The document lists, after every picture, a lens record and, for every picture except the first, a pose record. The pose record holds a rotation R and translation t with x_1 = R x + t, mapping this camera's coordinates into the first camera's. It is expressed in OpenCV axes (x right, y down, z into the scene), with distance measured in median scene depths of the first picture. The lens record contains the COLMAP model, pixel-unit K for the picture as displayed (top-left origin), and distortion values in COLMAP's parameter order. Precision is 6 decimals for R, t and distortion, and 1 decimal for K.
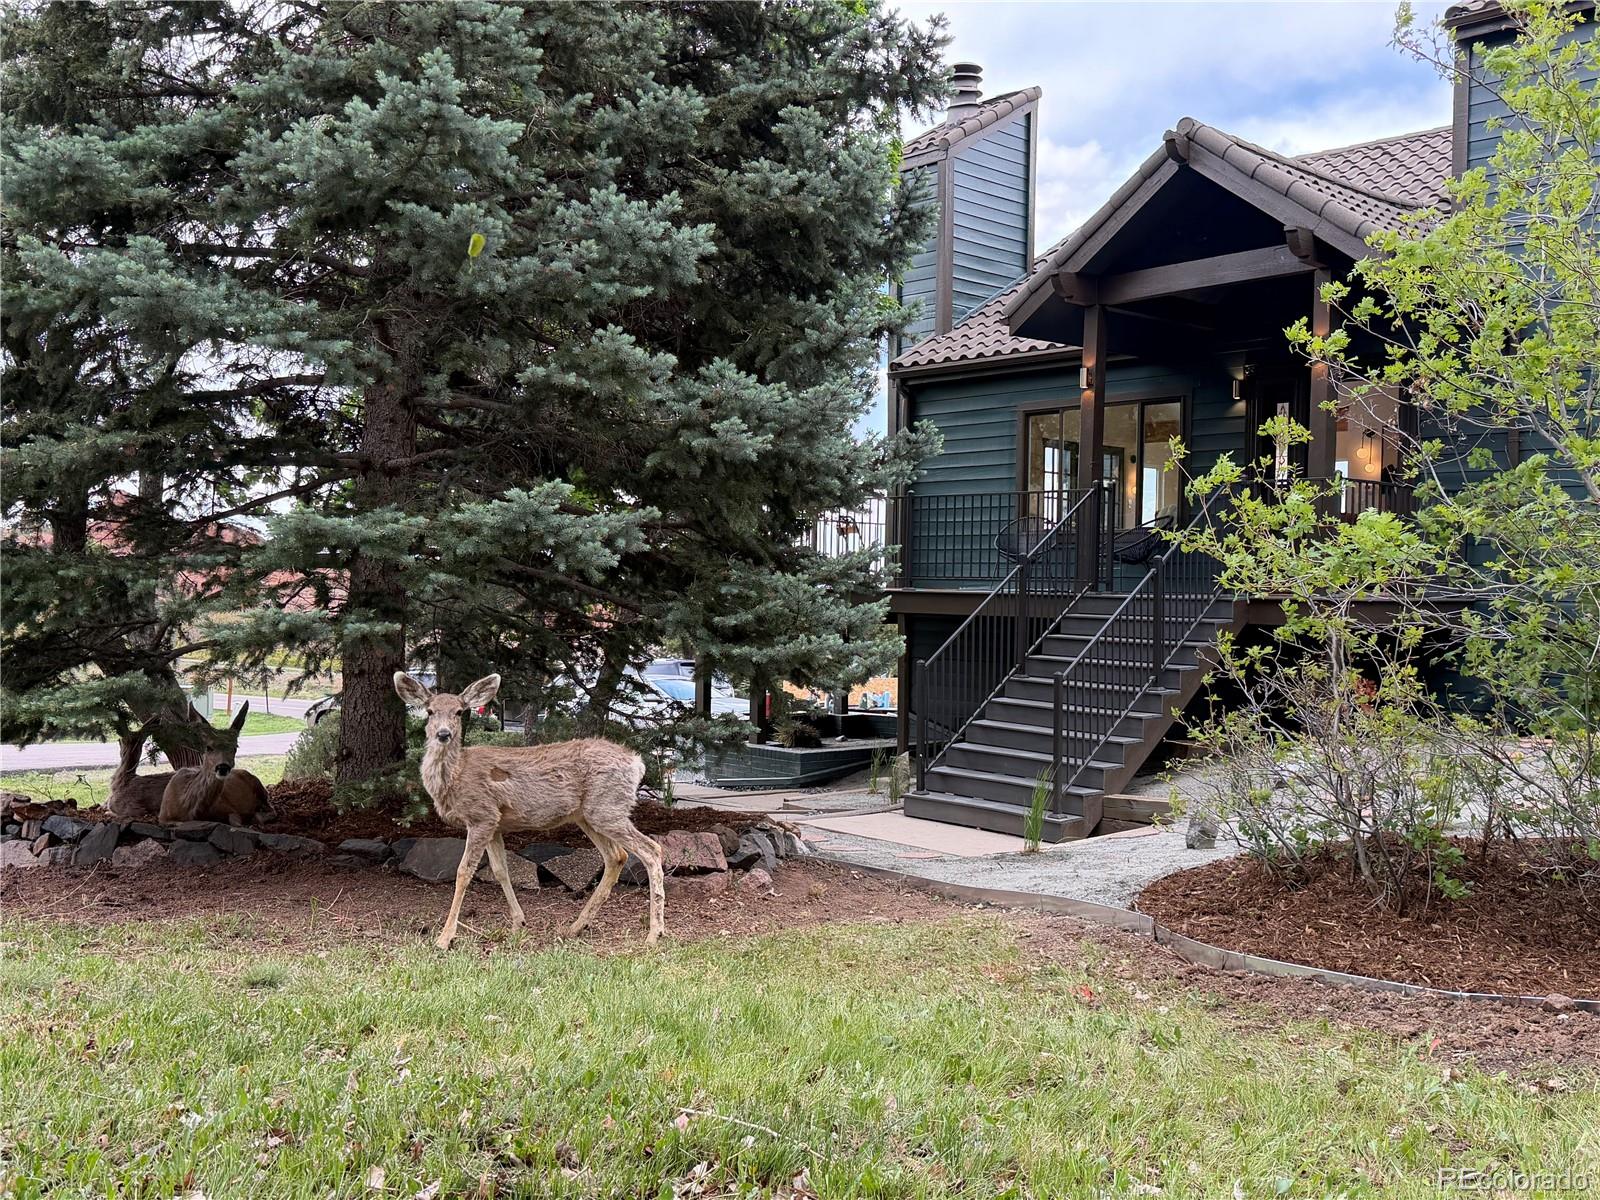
lens RADIAL K [[1548.2, 0, 799.6], [0, 1548.2, 603.2], [0, 0, 1]] dist [0.011379, 0.000000]
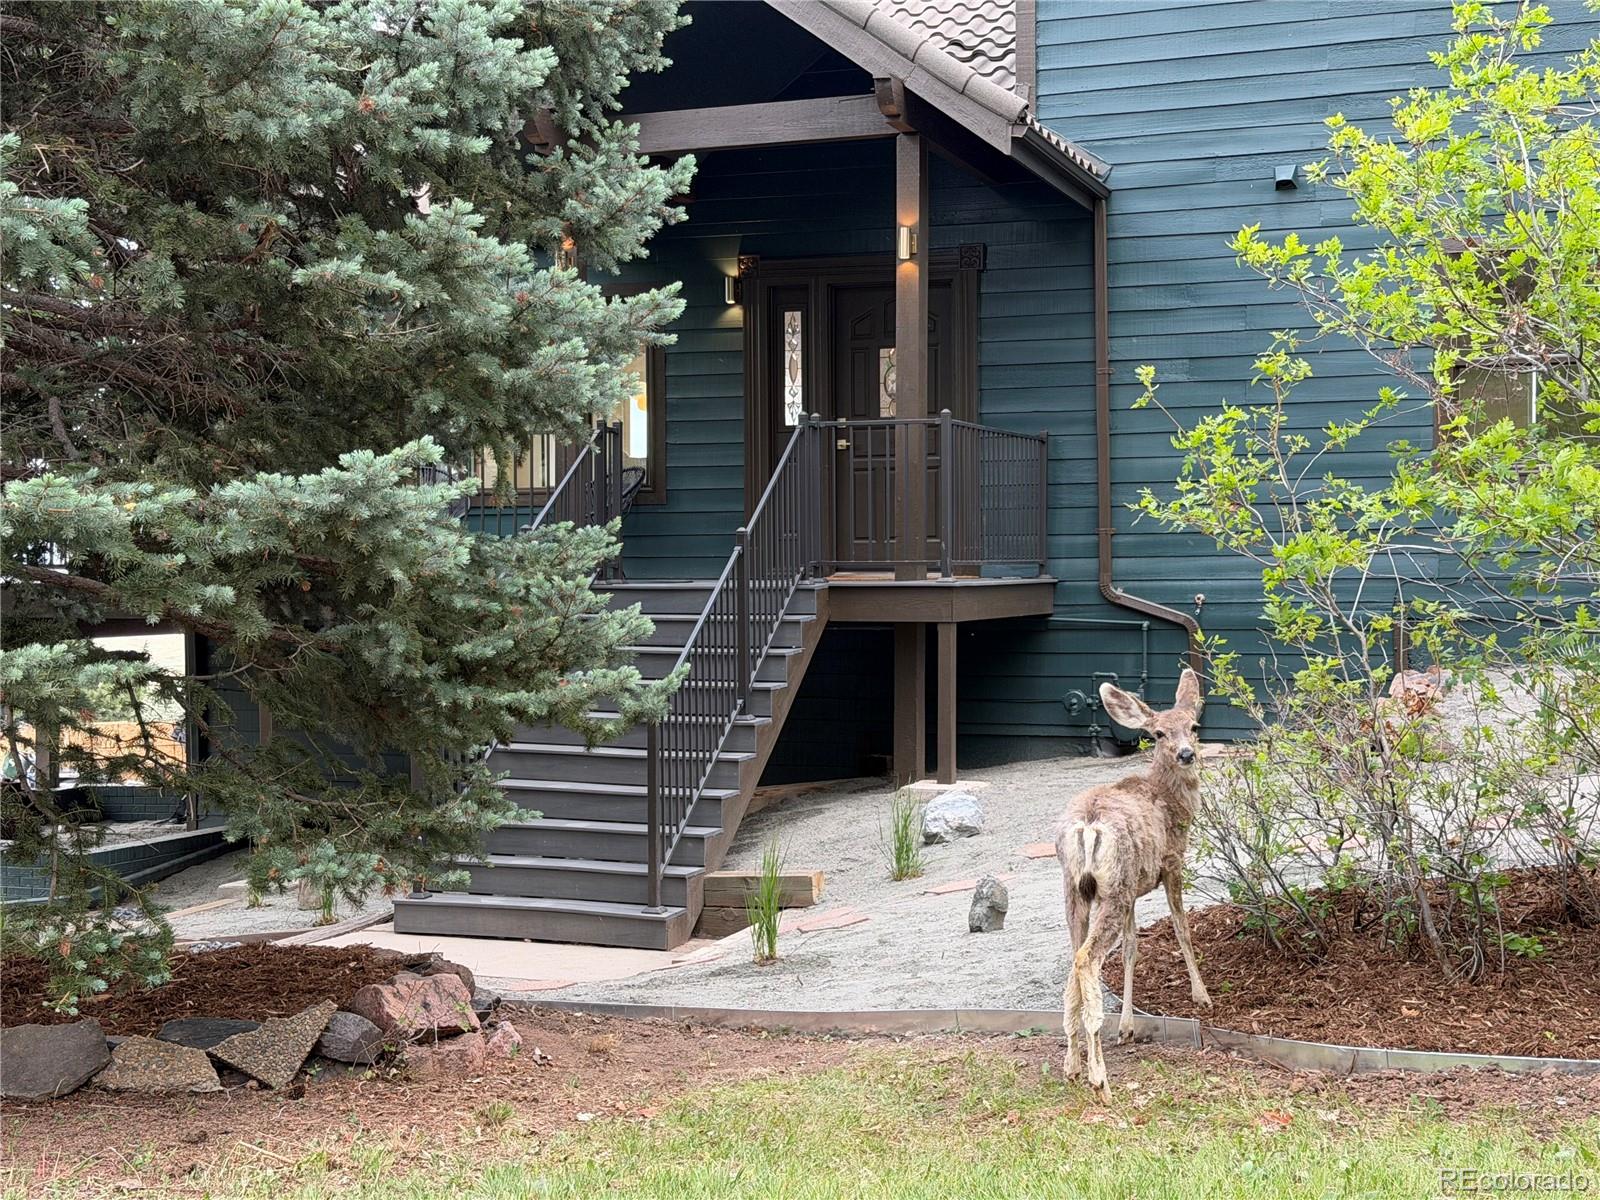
lens RADIAL K [[2375.7, 0, 800.3], [0, 2375.7, 597.2], [0, 0, 1]] dist [0.012897, 0.000000]
pose [[0.889423, -0.030698, 0.456053, -0.246408], [0.029280, 0.999519, 0.010175, -0.010267], [-0.456146, 0.004304, 0.889895, 0.027918]]
